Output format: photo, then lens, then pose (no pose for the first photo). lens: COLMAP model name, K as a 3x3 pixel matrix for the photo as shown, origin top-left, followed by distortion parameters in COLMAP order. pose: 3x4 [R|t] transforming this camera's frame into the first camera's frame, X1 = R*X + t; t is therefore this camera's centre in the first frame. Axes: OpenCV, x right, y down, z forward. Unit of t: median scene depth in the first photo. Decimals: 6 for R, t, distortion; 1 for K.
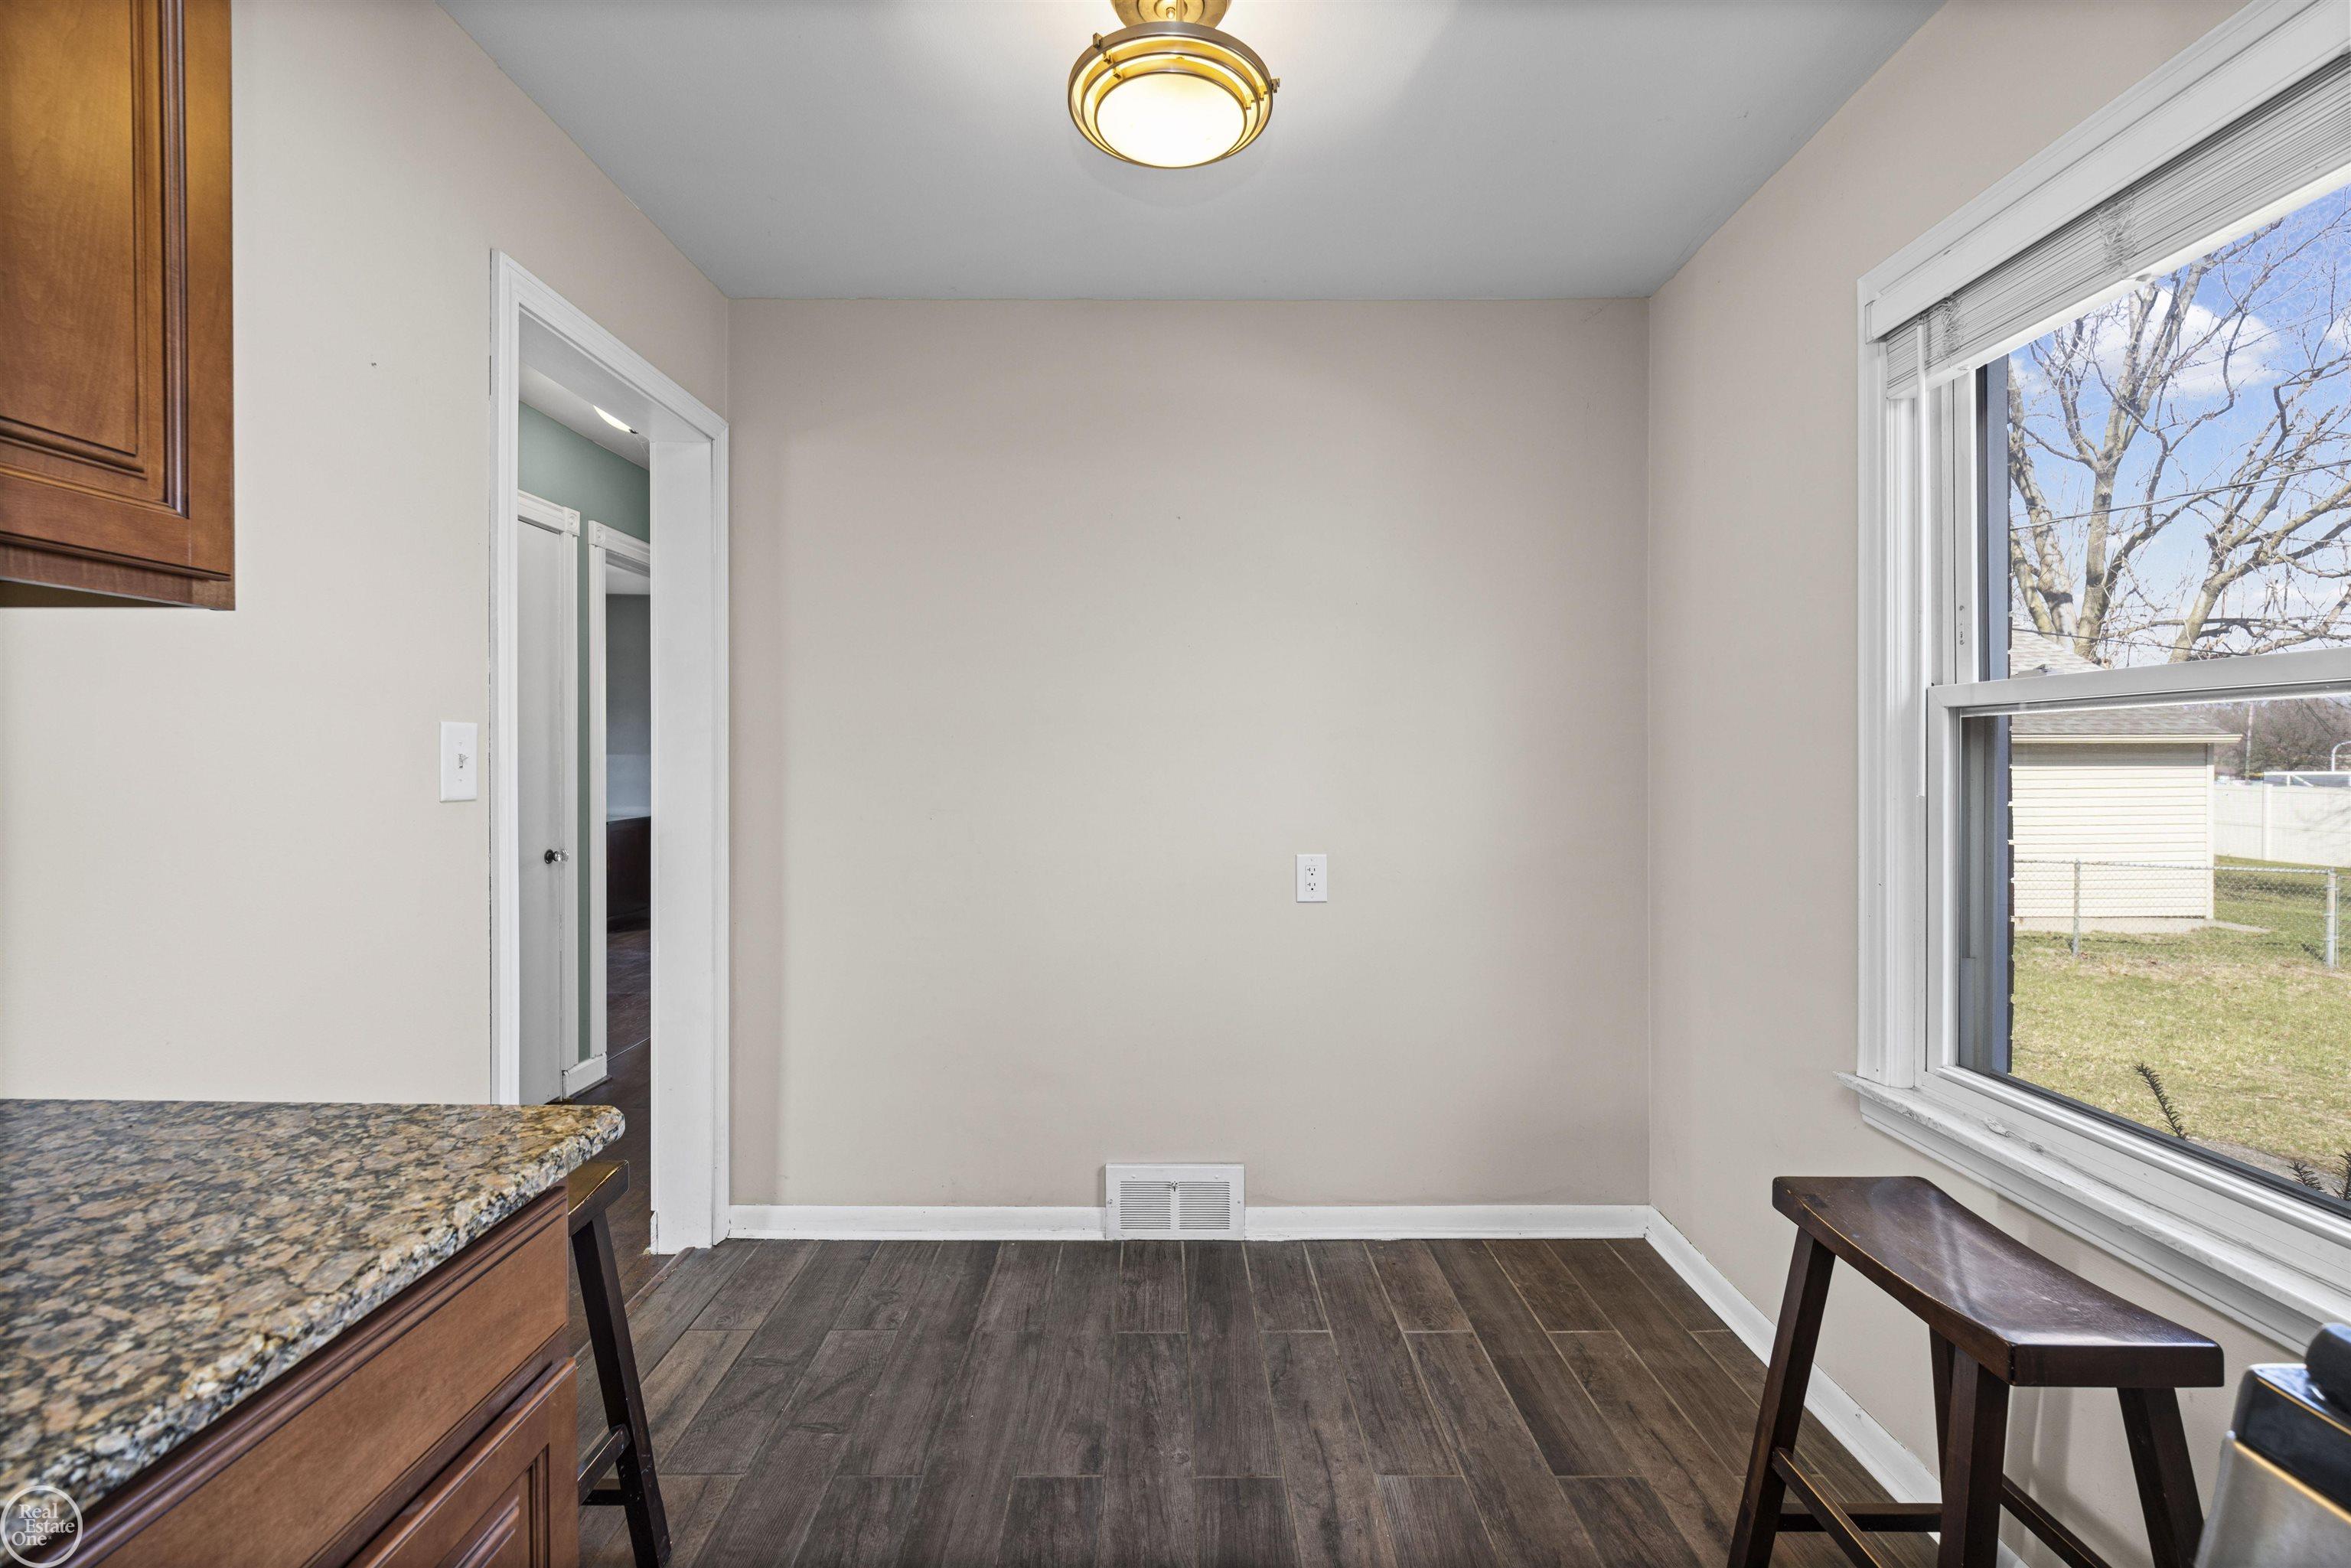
lens RADIAL K [[1019.9, 0, 1173.1], [0, 1019.9, 768.2], [0, 0, 1]] dist [-0.004158, 0.000065]
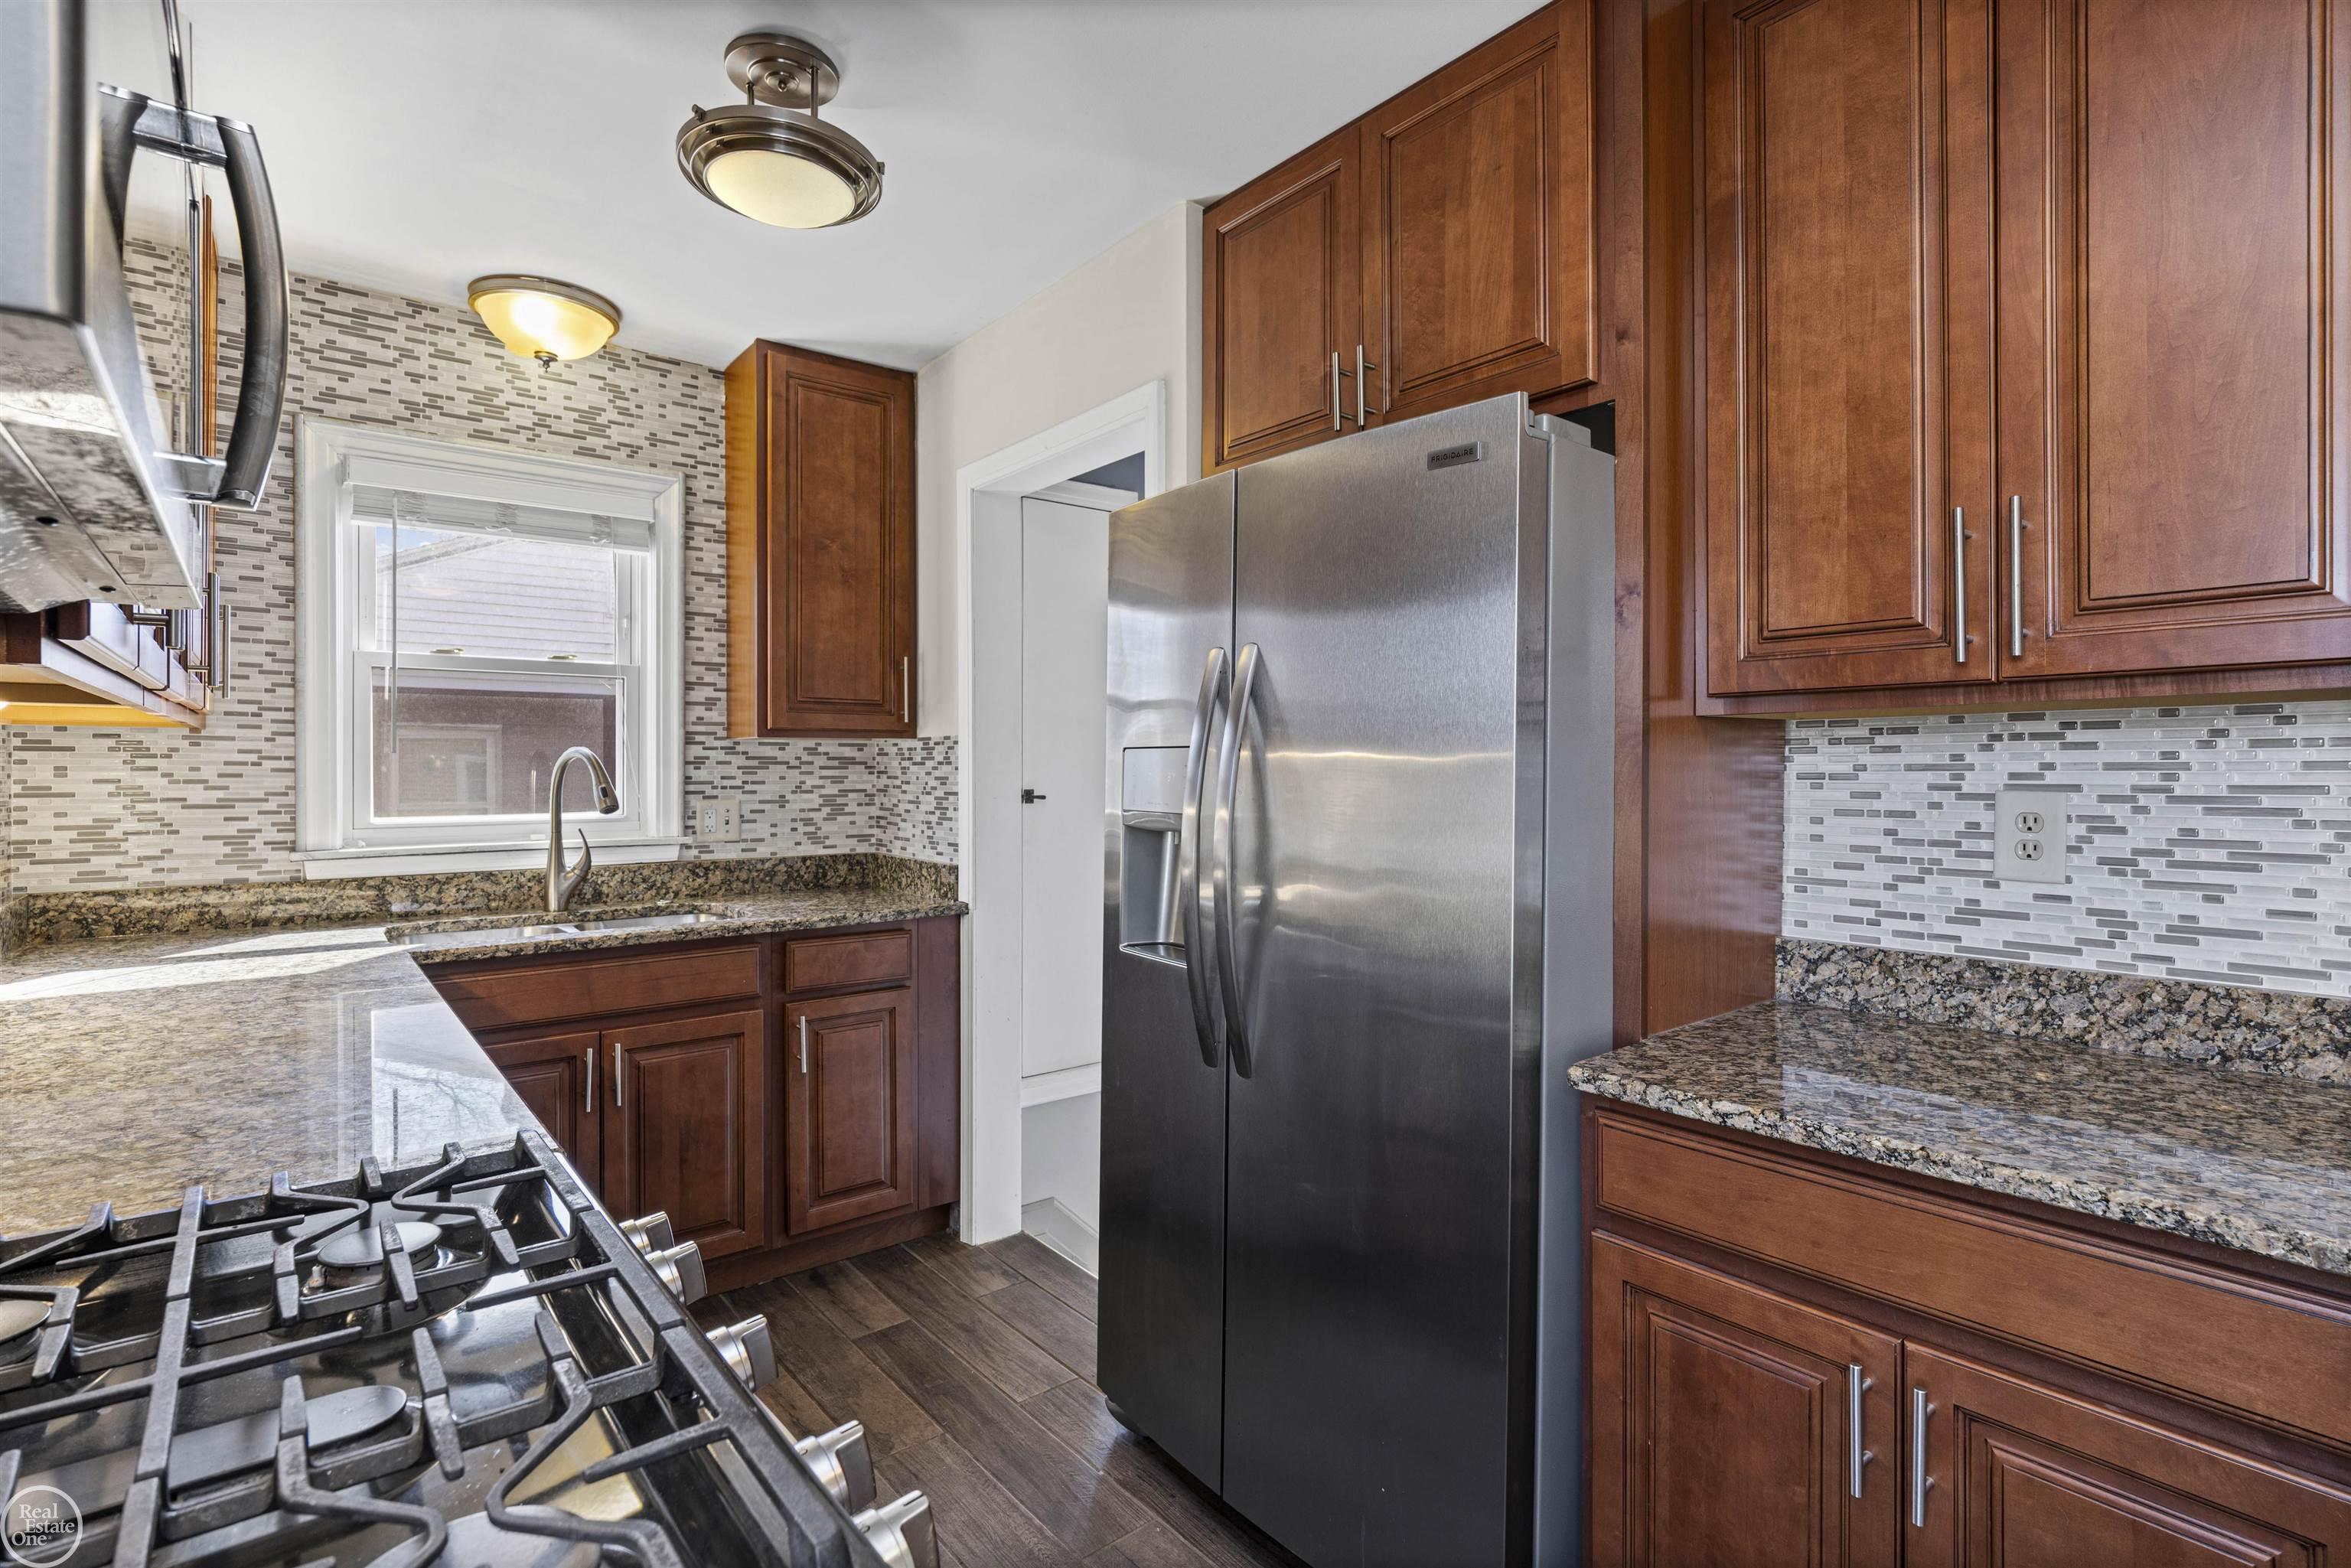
lens RADIAL K [[1132.7, 0, 1174.0], [0, 1132.7, 766.9], [0, 0, 1]] dist [0.004784, -0.002064]
pose [[-0.783099, -0.001258, -0.621896, 1.207364], [-0.005334, 0.999975, 0.004694, -0.092967], [0.621875, 0.006993, -0.783086, 1.548017]]
